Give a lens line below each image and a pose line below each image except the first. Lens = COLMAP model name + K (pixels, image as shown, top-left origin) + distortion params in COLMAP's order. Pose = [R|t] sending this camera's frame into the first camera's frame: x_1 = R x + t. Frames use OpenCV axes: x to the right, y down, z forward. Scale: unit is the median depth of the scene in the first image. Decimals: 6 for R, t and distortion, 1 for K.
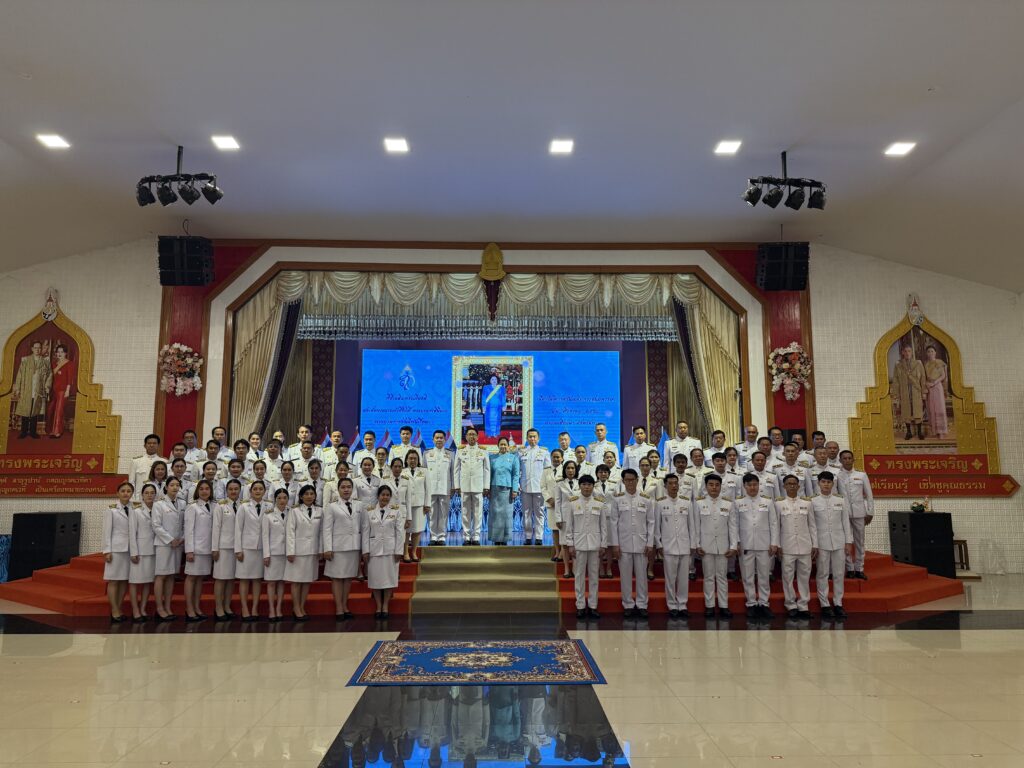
lens RADIAL K [[727.3, 0, 509.6], [0, 727.3, 366.5], [0, 0, 1]] dist [0.093255, -0.008691]
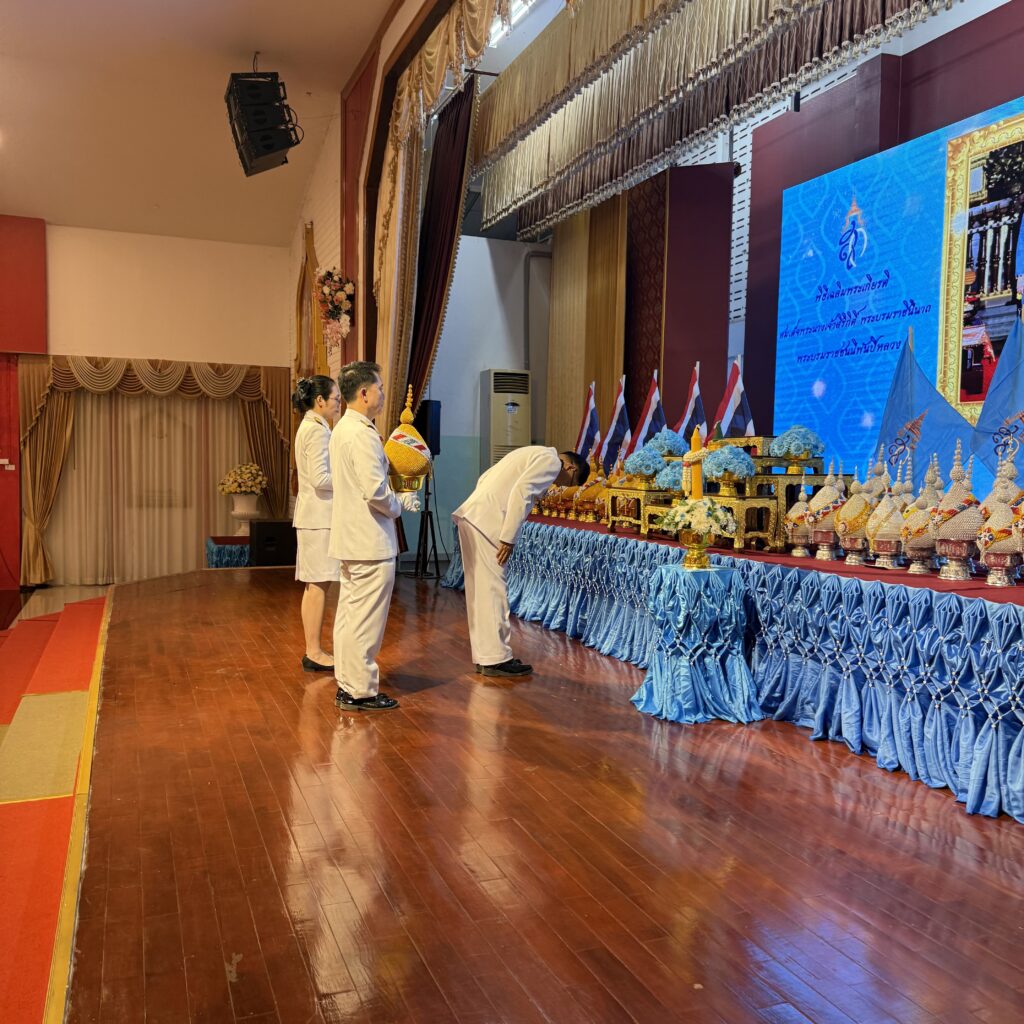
lens RADIAL K [[962.8, 0, 507.2], [0, 962.8, 516.6], [0, 0, 1]] dist [0.063192, 0.000000]
pose [[0.339822, 0.055709, -0.938839, 0.351751], [0.125329, 0.986659, 0.103911, 0.103807], [0.932102, -0.152975, 0.328306, 0.769188]]
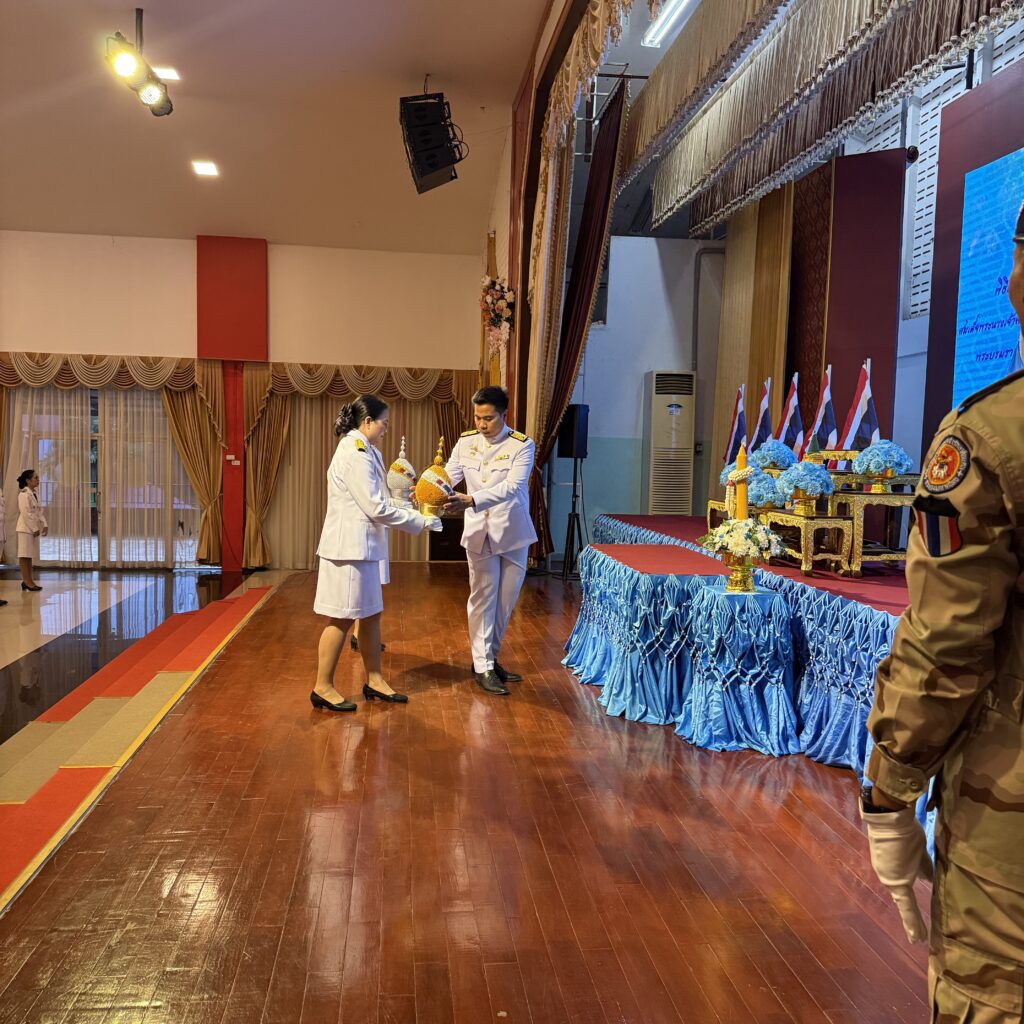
lens RADIAL K [[962.8, 0, 502.2], [0, 962.8, 512.7], [0, 0, 1]] dist [0.063192, 0.000000]
pose [[0.088345, 0.065577, -0.993929, 0.375229], [0.124935, 0.989221, 0.076371, 0.103680], [0.988224, -0.130924, 0.079200, 0.837519]]
